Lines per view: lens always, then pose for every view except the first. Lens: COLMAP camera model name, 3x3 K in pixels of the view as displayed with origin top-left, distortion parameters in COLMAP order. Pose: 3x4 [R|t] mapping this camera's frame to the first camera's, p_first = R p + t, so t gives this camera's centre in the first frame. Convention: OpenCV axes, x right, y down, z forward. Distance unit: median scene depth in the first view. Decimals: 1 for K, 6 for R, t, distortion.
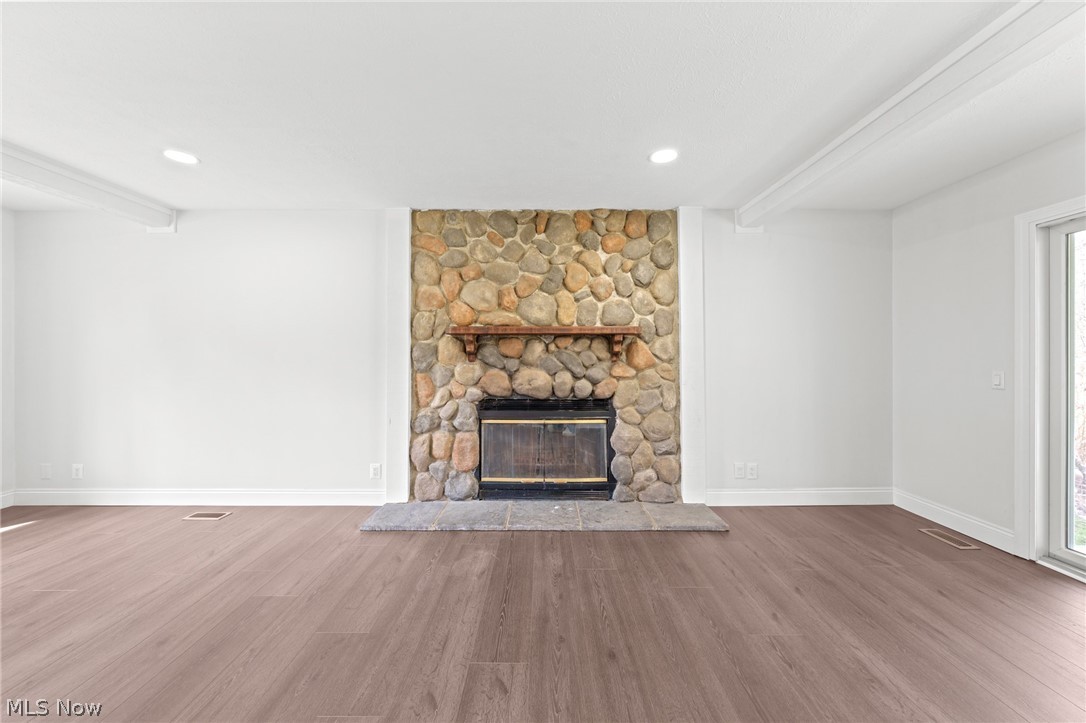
lens RADIAL K [[397.4, 0, 538.7], [0, 397.4, 359.4], [0, 0, 1]] dist [-0.003270, -0.000214]
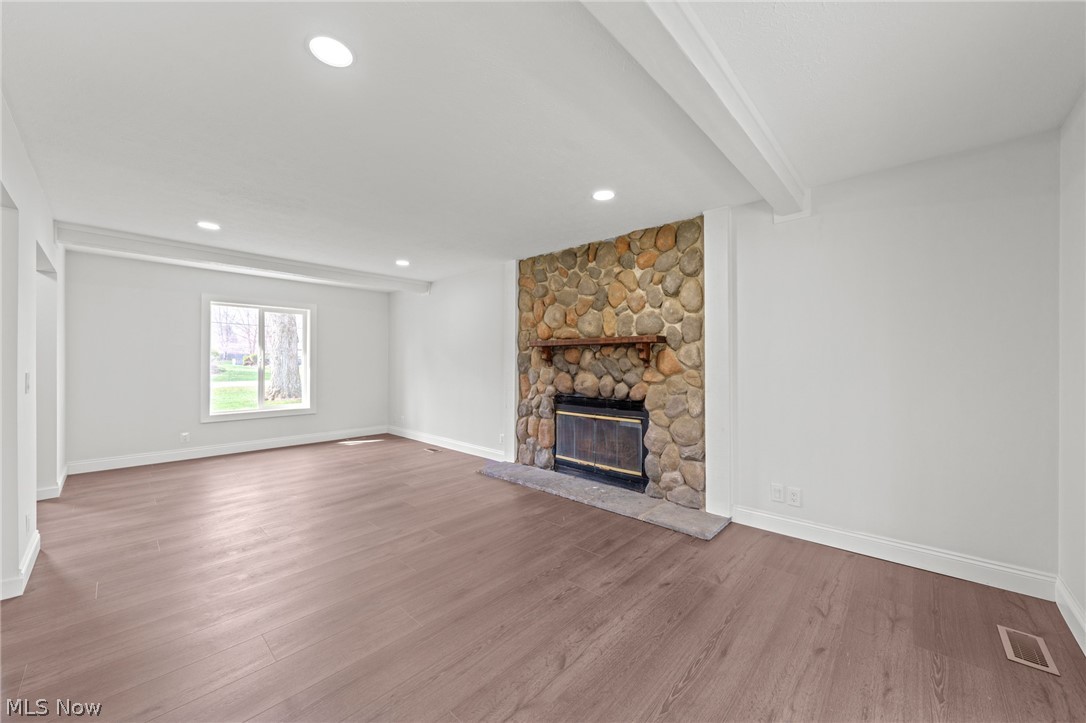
lens RADIAL K [[397.4, 0, 536.9], [0, 397.4, 363.1], [0, 0, 1]] dist [-0.003270, -0.000214]
pose [[0.730871, 0.002415, -0.682512, 0.716391], [-0.003567, 0.999994, -0.000282, -0.005442], [0.682507, 0.002641, 0.730875, -0.006514]]
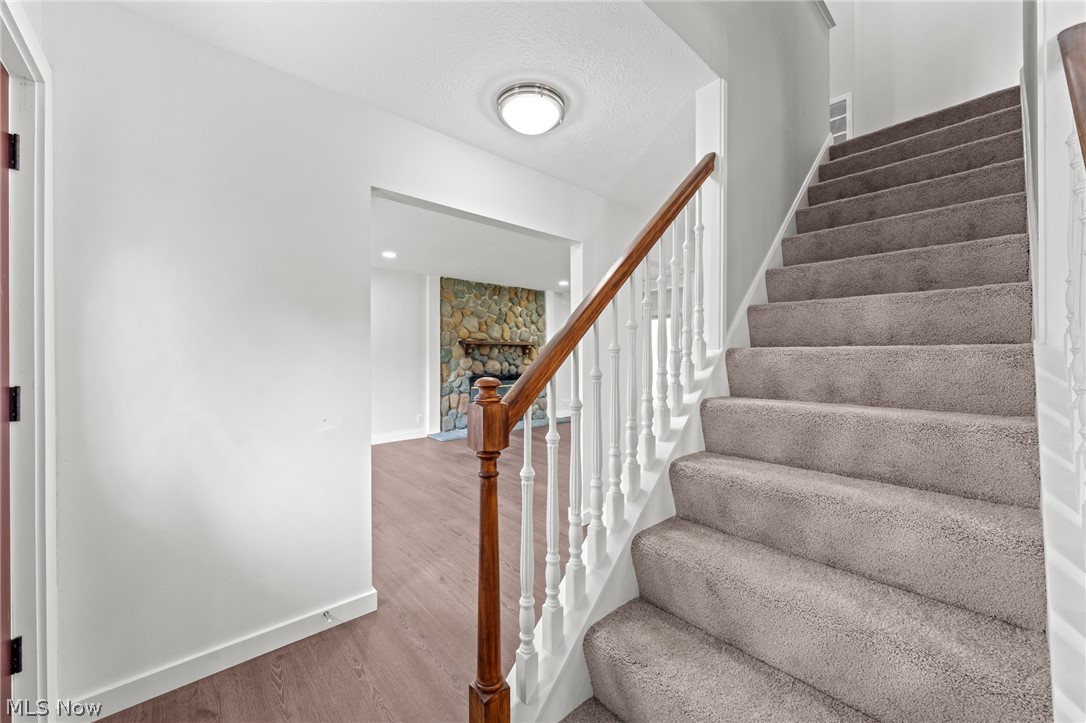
lens RADIAL K [[424.2, 0, 557.0], [0, 424.2, 357.2], [0, 0, 1]] dist [-0.004429, 0.000979]
pose [[0.716835, -0.006101, 0.697217, -1.320742], [0.003318, 0.999980, 0.005340, -0.006379], [-0.697235, -0.001515, 0.716841, -0.818386]]
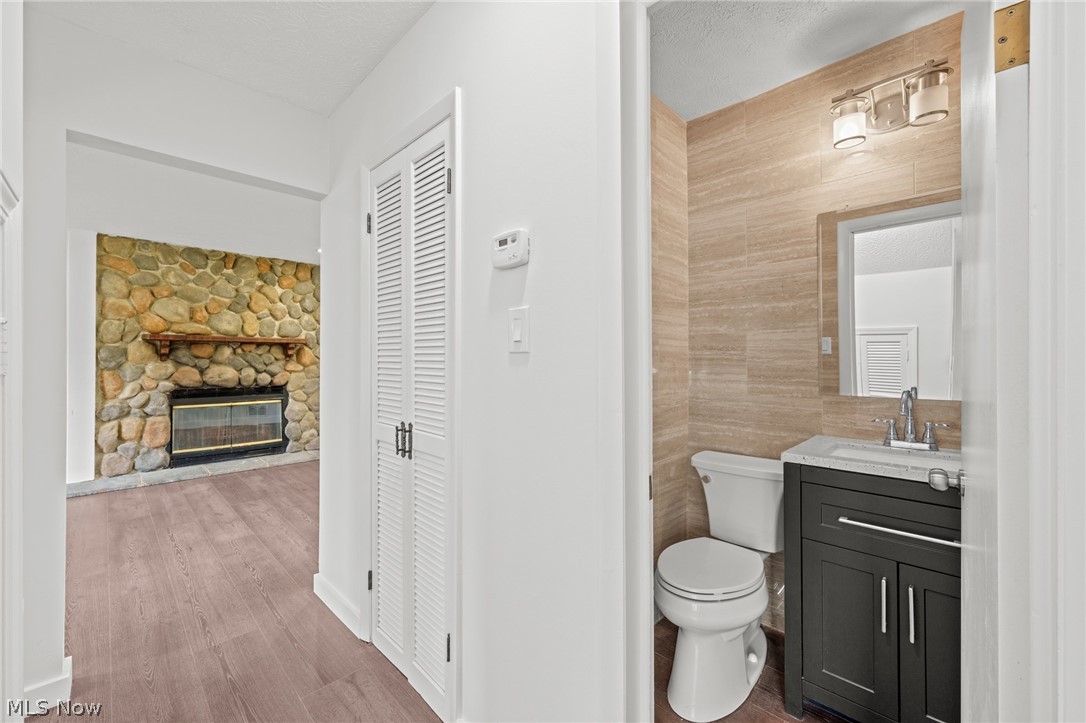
lens RADIAL K [[447.2, 0, 549.8], [0, 447.2, 358.1], [0, 0, 1]] dist [-0.002938, -0.000122]
pose [[0.693903, 0.001792, 0.720066, -0.342067], [-0.000443, 0.999998, -0.002063, -0.001867], [-0.720068, 0.001113, 0.693902, -0.900618]]
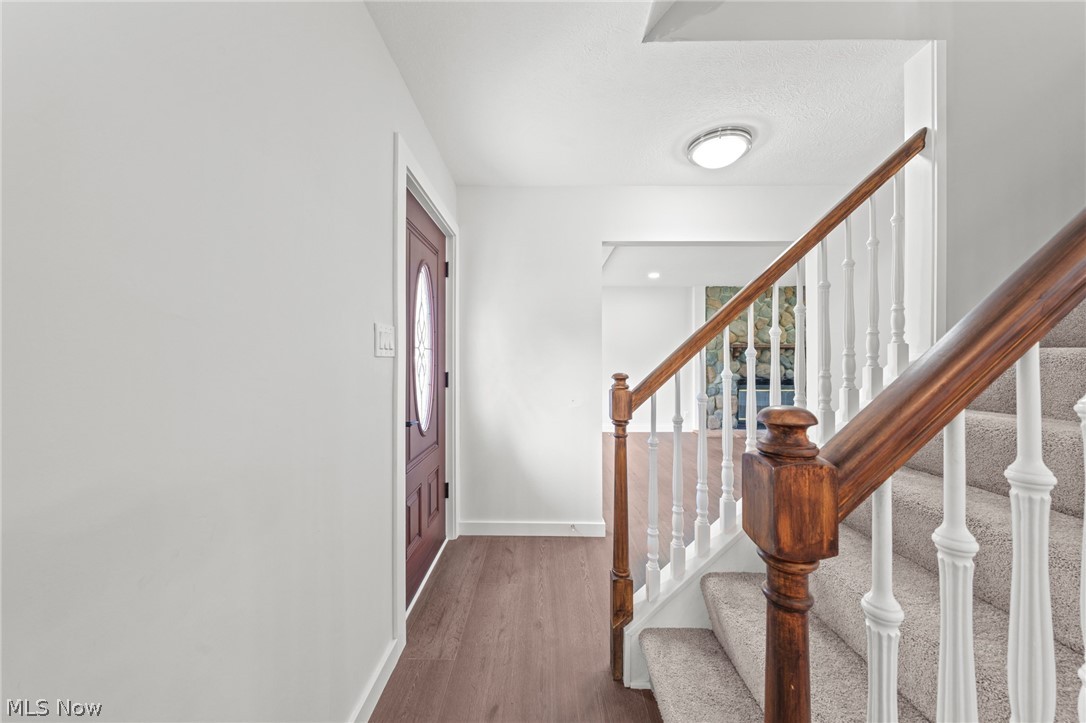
lens RADIAL K [[397.4, 0, 529.2], [0, 397.4, 356.1], [0, 0, 1]] dist [-0.003270, -0.000214]
pose [[0.999995, -0.002380, 0.002228, -1.233258], [0.002397, 0.999968, -0.007574, -0.005910], [-0.002210, 0.007579, 0.999969, -1.038536]]
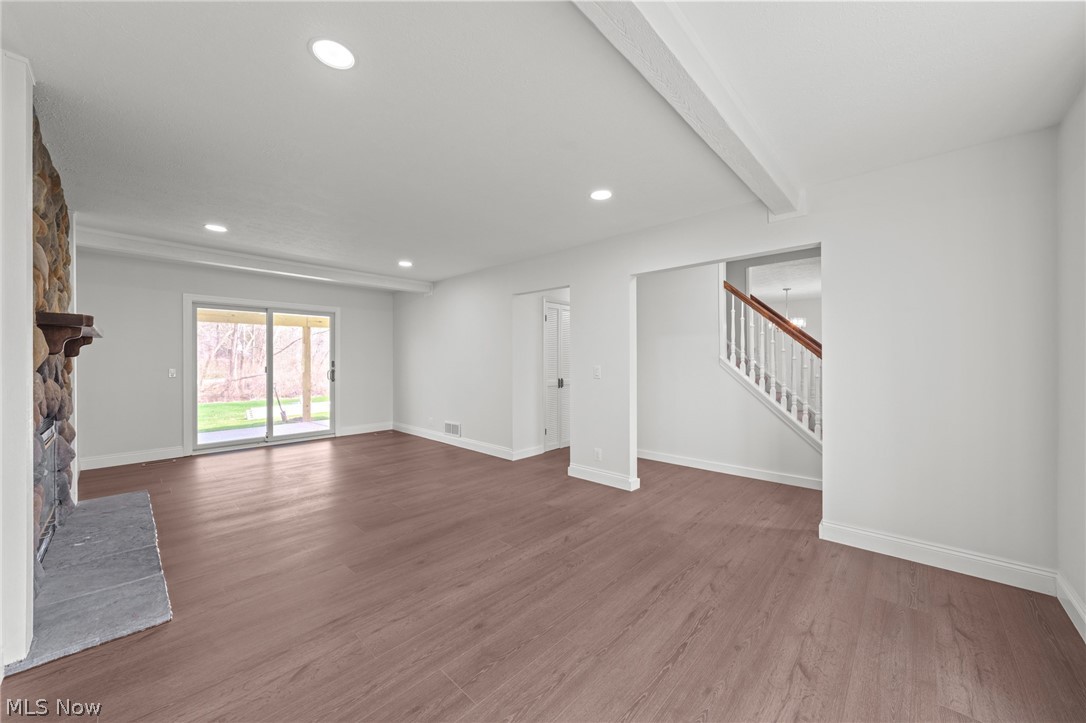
lens RADIAL K [[397.4, 0, 549.7], [0, 397.4, 359.1], [0, 0, 1]] dist [-0.003270, -0.000214]
pose [[-0.755958, 0.003415, 0.654611, -1.190233], [0.002652, 0.999994, -0.002155, -0.008188], [-0.654614, 0.000107, -0.755963, 0.943552]]
